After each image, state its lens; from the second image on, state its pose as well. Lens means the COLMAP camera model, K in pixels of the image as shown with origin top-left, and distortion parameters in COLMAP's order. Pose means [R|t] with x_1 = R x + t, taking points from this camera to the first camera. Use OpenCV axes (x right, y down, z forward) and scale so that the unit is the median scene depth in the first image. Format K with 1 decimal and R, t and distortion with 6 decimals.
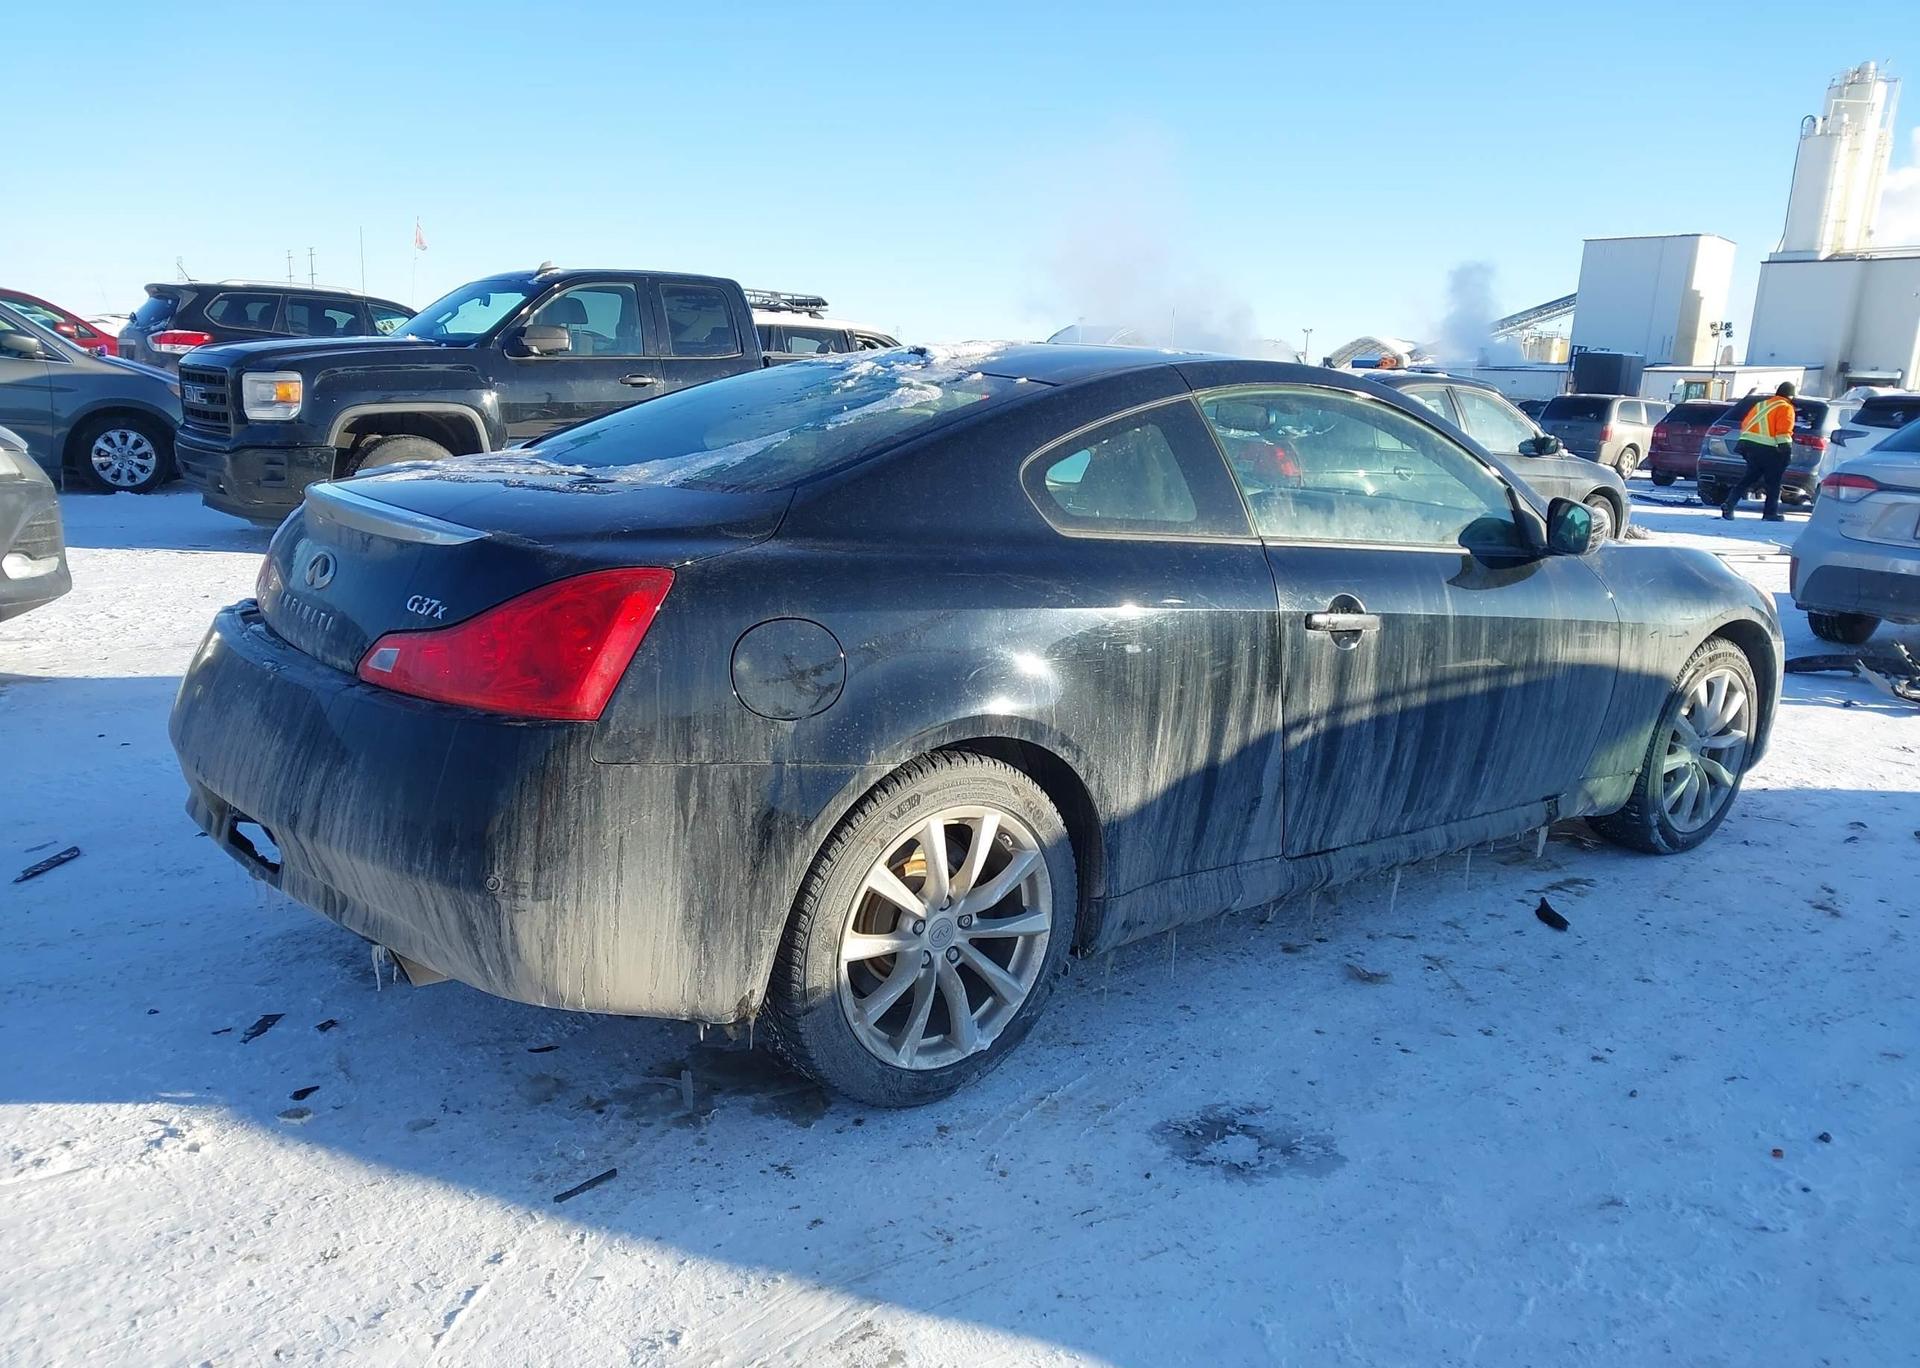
lens RADIAL K [[1525.7, 0, 897.7], [0, 1525.7, 659.0], [0, 0, 1]] dist [0.033331, -0.006073]
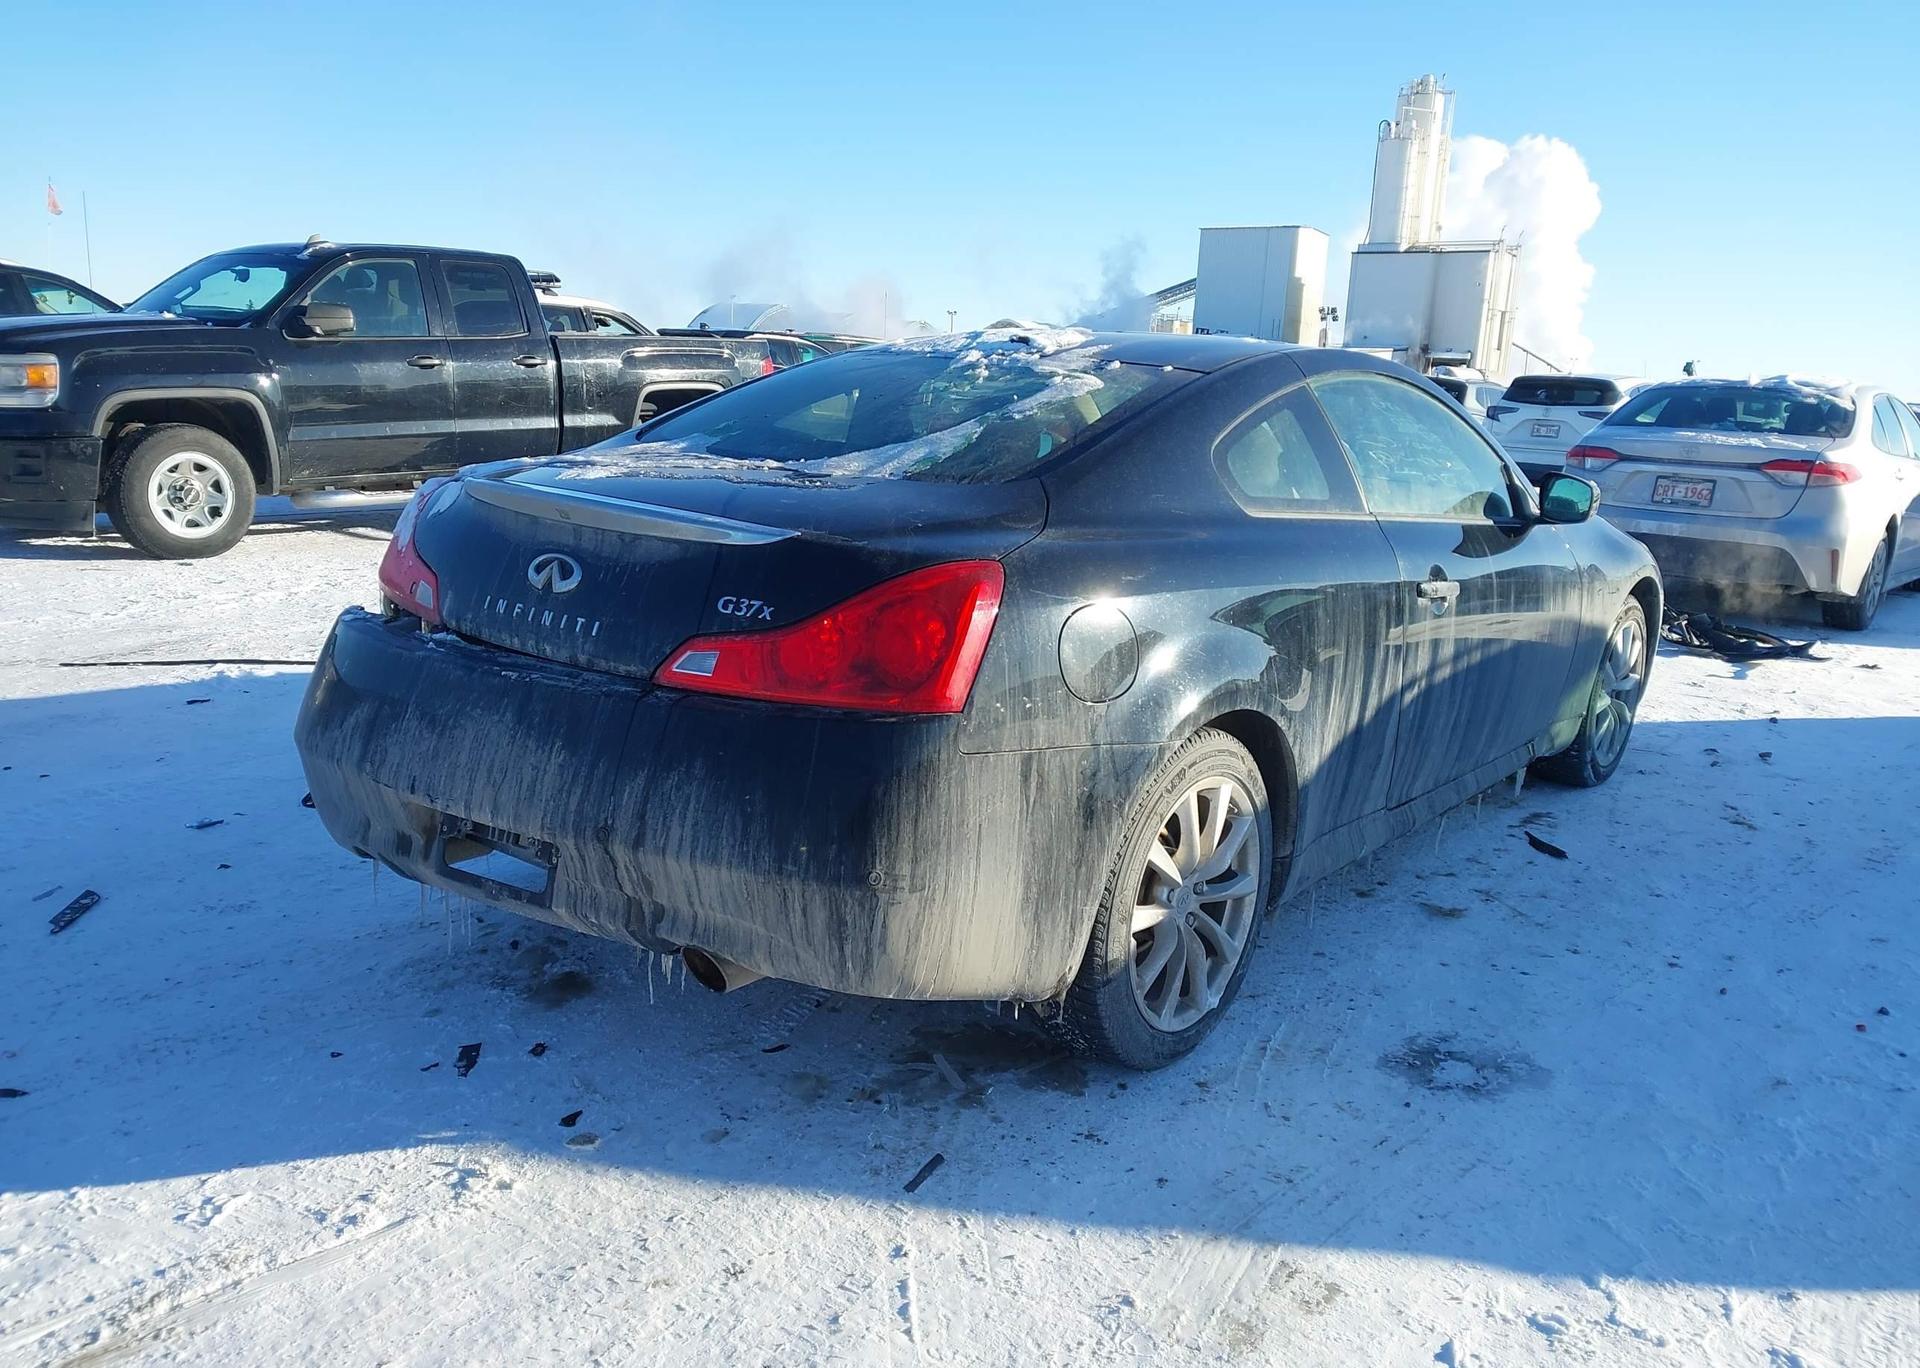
lens RADIAL K [[1544.6, 0, 914.4], [0, 1544.6, 635.2], [0, 0, 1]] dist [0.038303, -0.009621]
pose [[0.971623, -0.042064, 0.232765, -0.375756], [0.042846, 0.999080, 0.001700, -0.011091], [-0.232622, 0.008321, 0.972532, 0.005340]]
